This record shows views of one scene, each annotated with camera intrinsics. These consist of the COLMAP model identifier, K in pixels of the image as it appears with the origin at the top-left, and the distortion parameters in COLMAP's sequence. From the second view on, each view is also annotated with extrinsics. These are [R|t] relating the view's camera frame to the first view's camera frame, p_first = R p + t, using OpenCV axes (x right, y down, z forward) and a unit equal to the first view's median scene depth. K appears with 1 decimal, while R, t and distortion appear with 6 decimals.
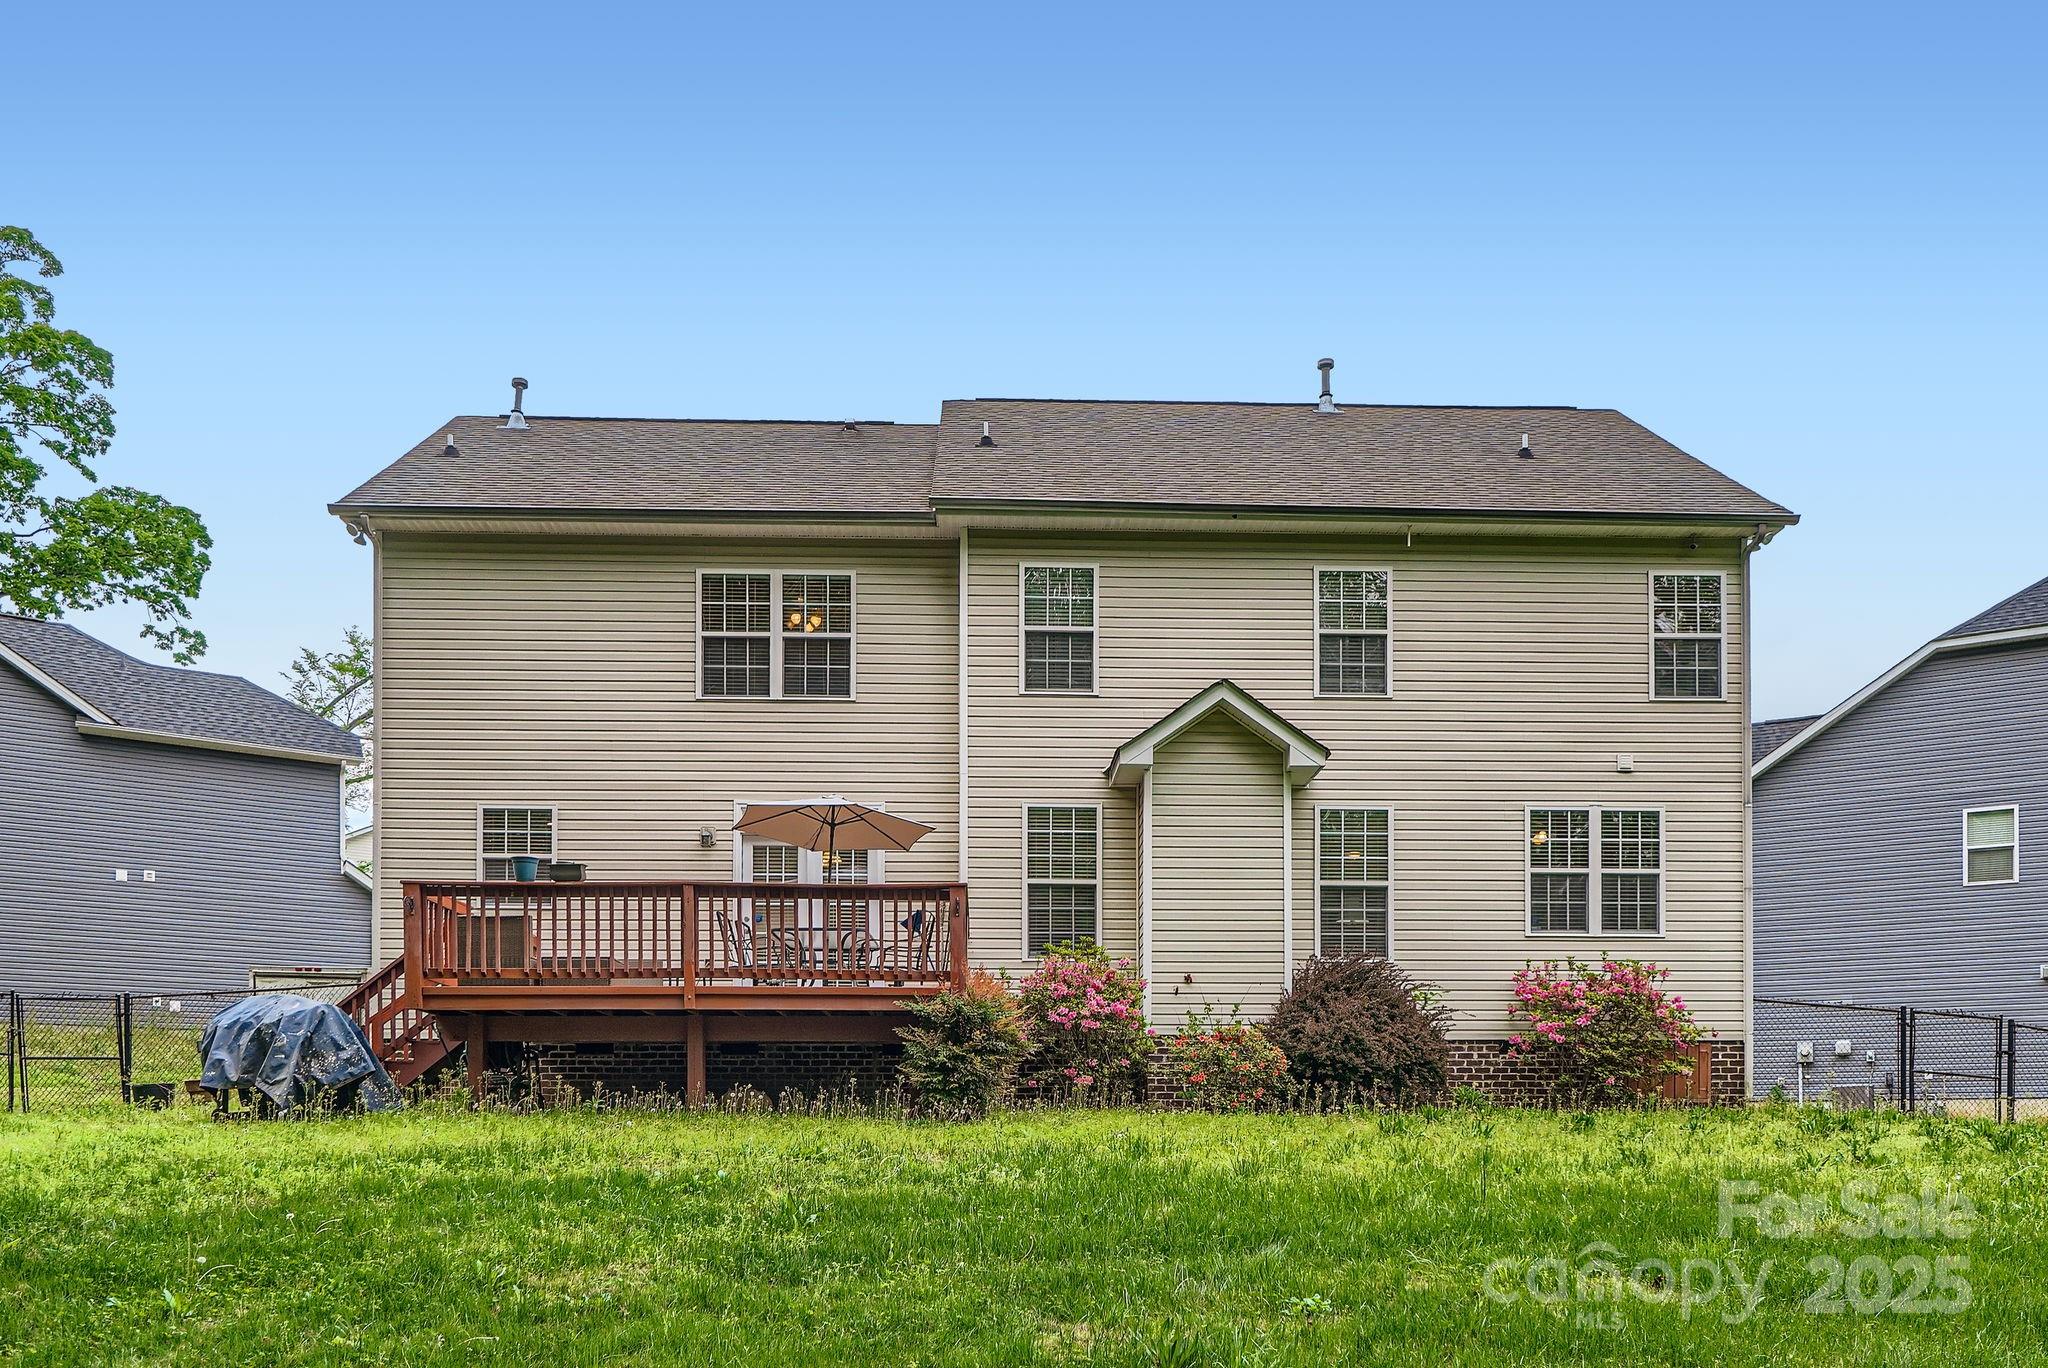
lens RADIAL K [[1537.2, 0, 1024.2], [0, 1537.2, 671.0], [0, 0, 1]] dist [0.001215, 0.001610]
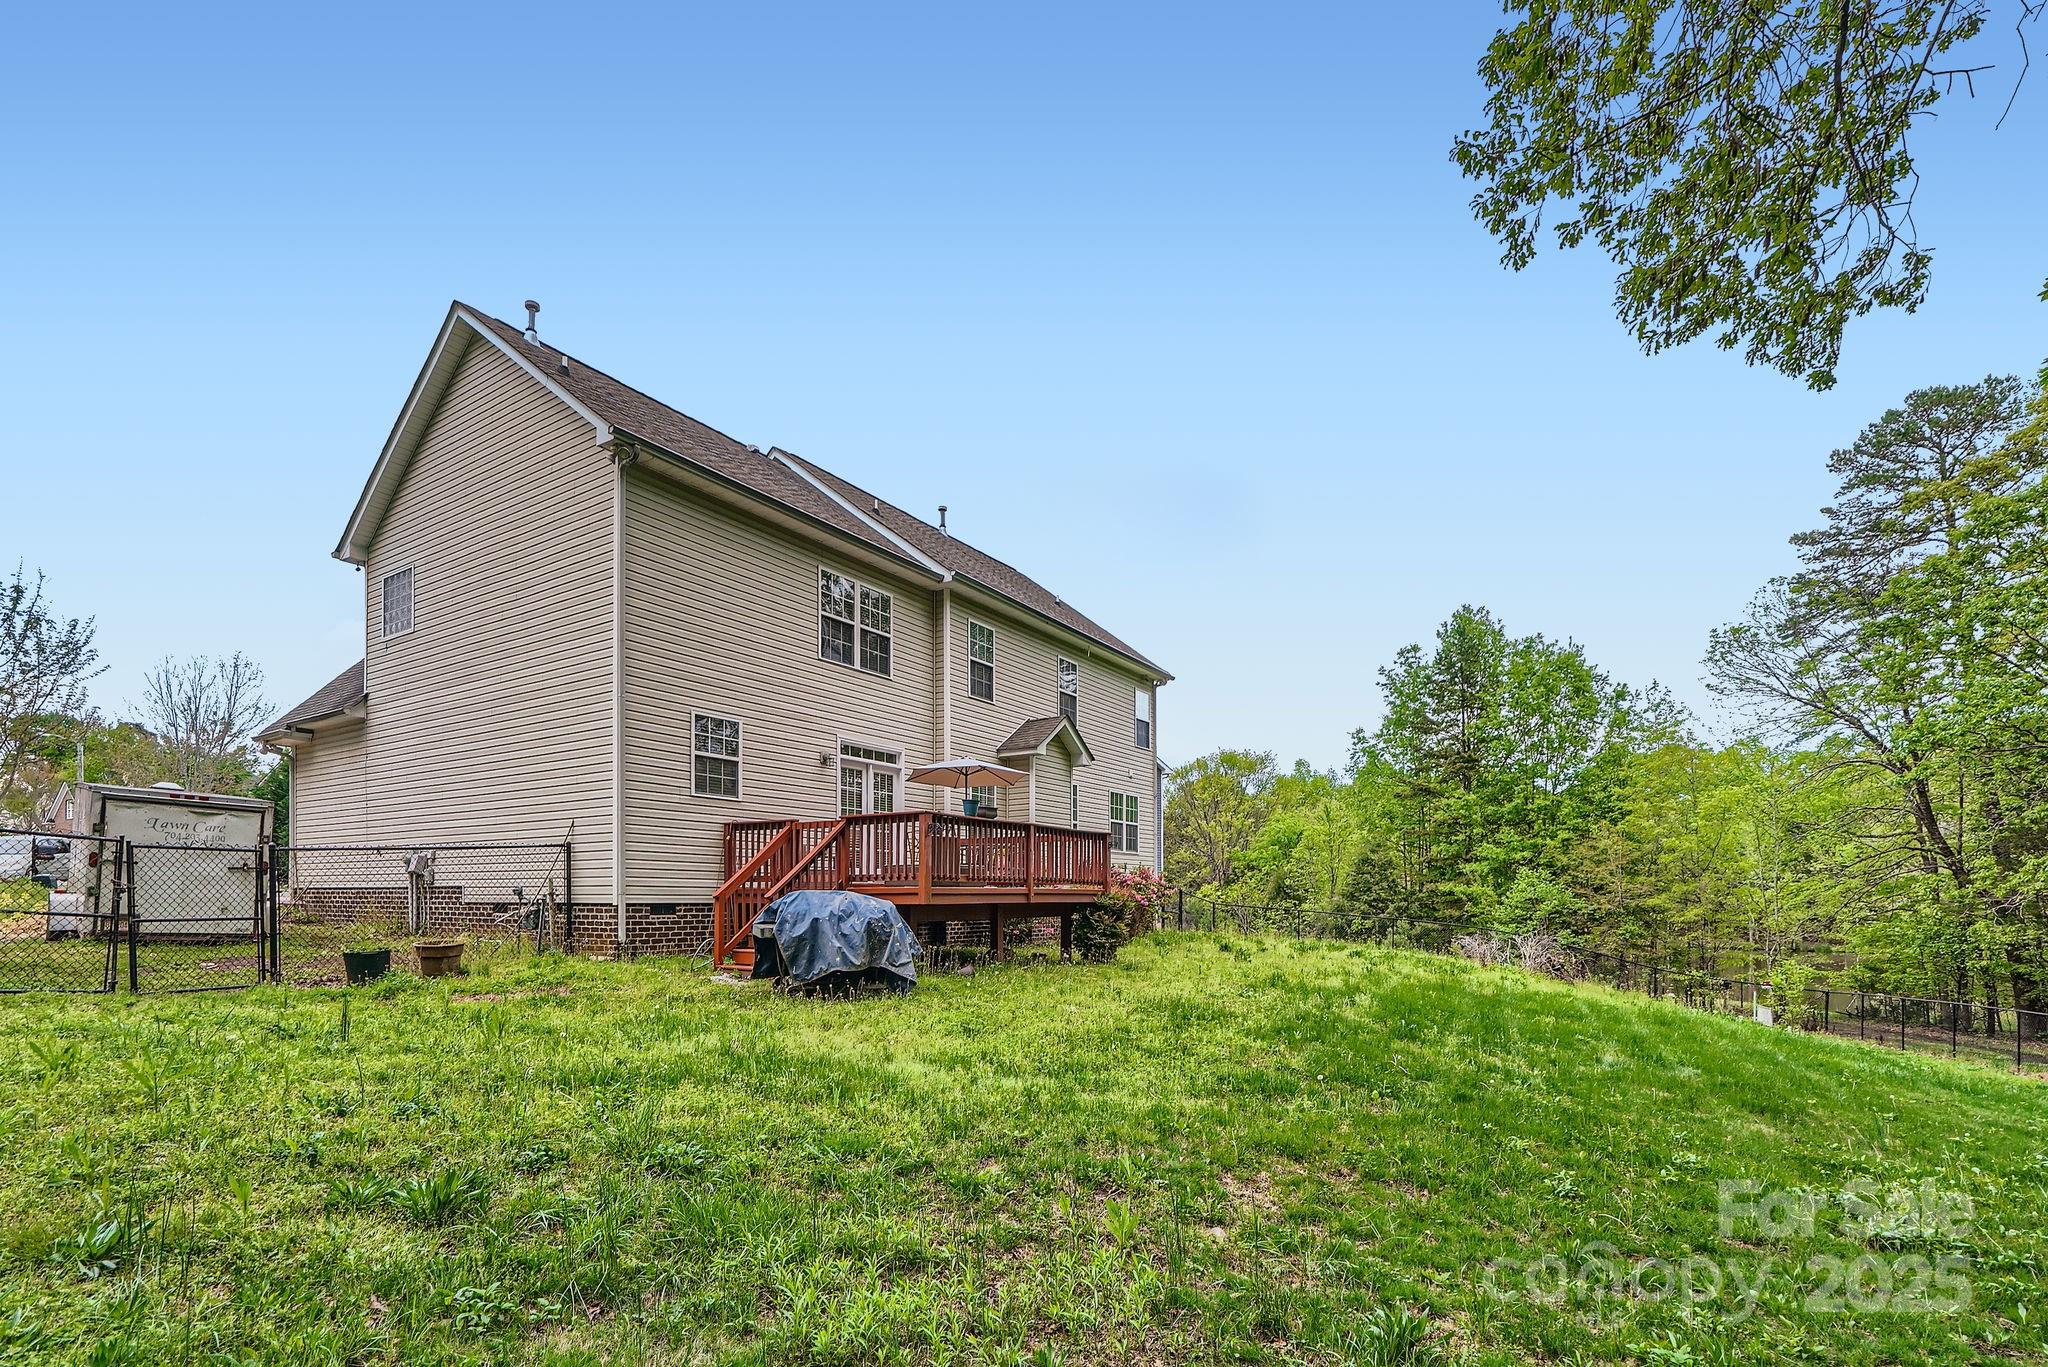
lens RADIAL K [[886.5, 0, 1017.6], [0, 886.5, 669.0], [0, 0, 1]] dist [0.000032, 0.000014]
pose [[0.593166, 0.201790, 0.779381, -0.742753], [-0.259599, 0.964310, -0.052097, 0.022359], [-0.762077, -0.171424, 0.624381, 0.333284]]
